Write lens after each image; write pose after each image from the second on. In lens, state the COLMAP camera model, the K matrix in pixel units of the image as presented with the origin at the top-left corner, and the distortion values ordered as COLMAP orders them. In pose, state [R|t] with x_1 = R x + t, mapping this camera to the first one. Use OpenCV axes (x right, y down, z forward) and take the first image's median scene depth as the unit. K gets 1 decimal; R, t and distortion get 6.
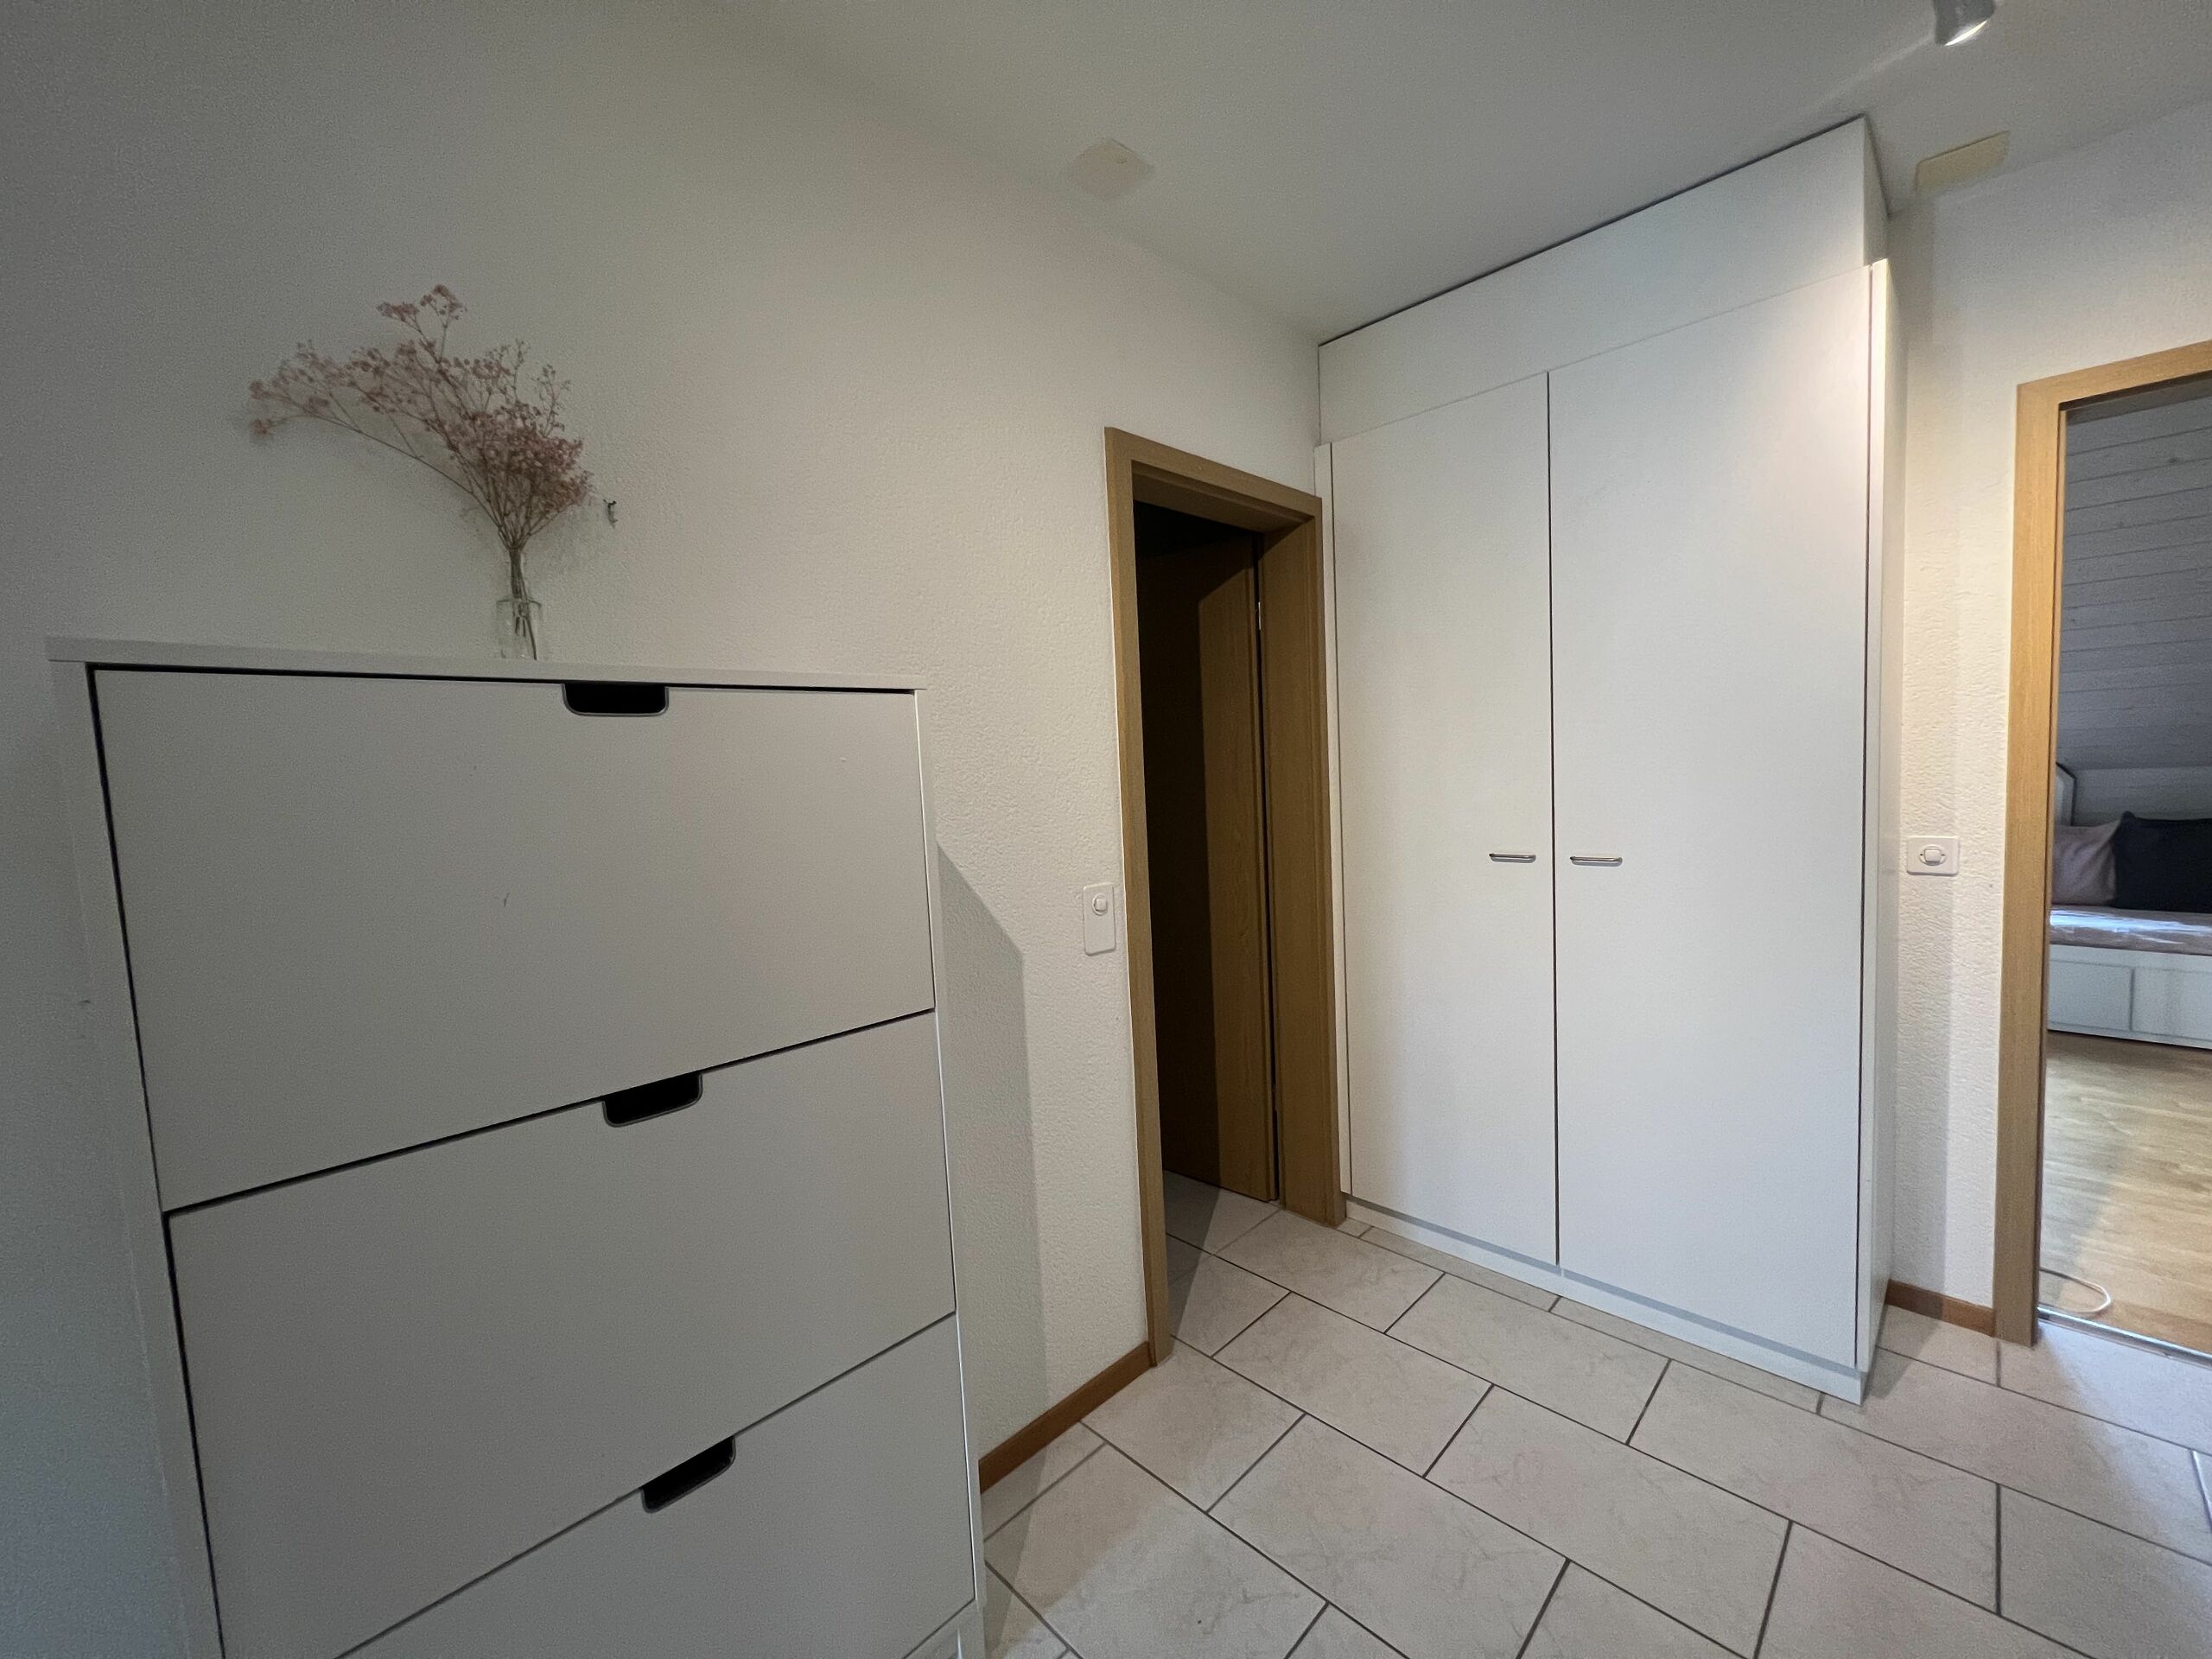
lens RADIAL K [[883.6, 0, 1105.7], [0, 883.6, 832.2], [0, 0, 1]] dist [-0.002694, 0.000121]
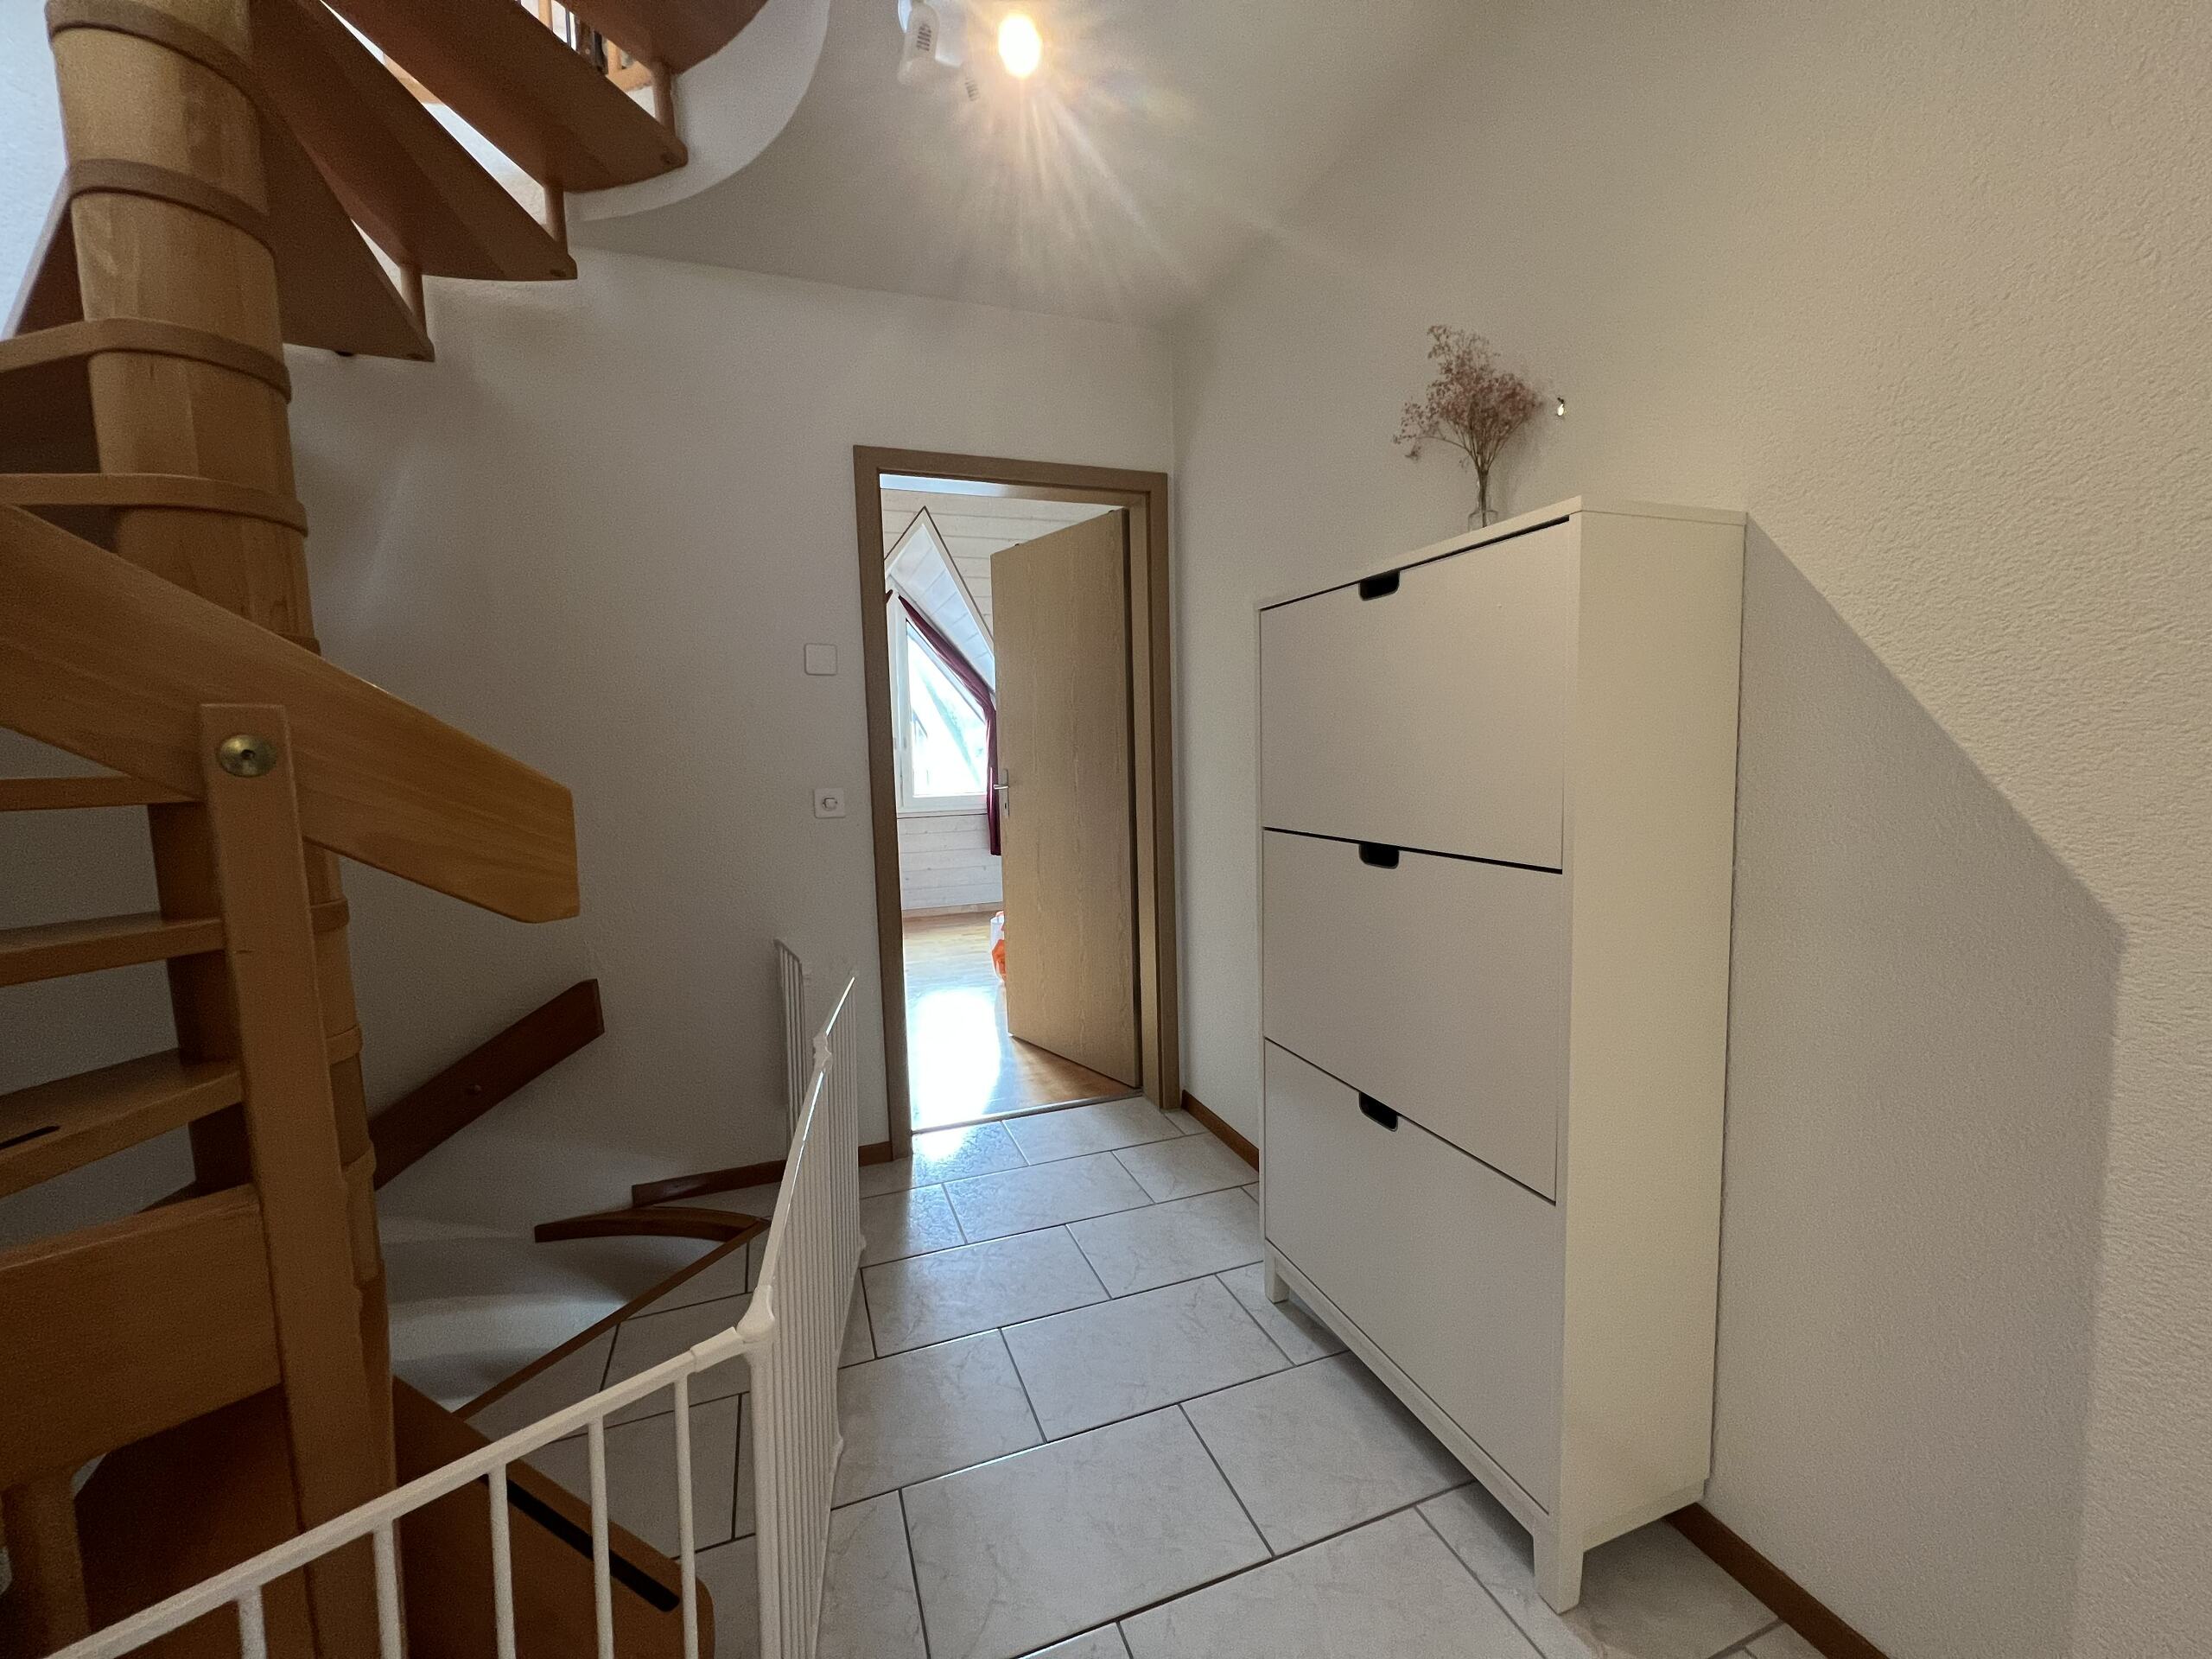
lens RADIAL K [[883.6, 0, 1103.9], [0, 883.6, 826.4], [0, 0, 1]] dist [-0.002694, 0.000121]
pose [[-0.417693, 0.141836, -0.897449, 0.733916], [-0.019169, 0.986145, 0.164775, 0.012122], [0.908386, 0.086029, -0.409187, 0.852222]]
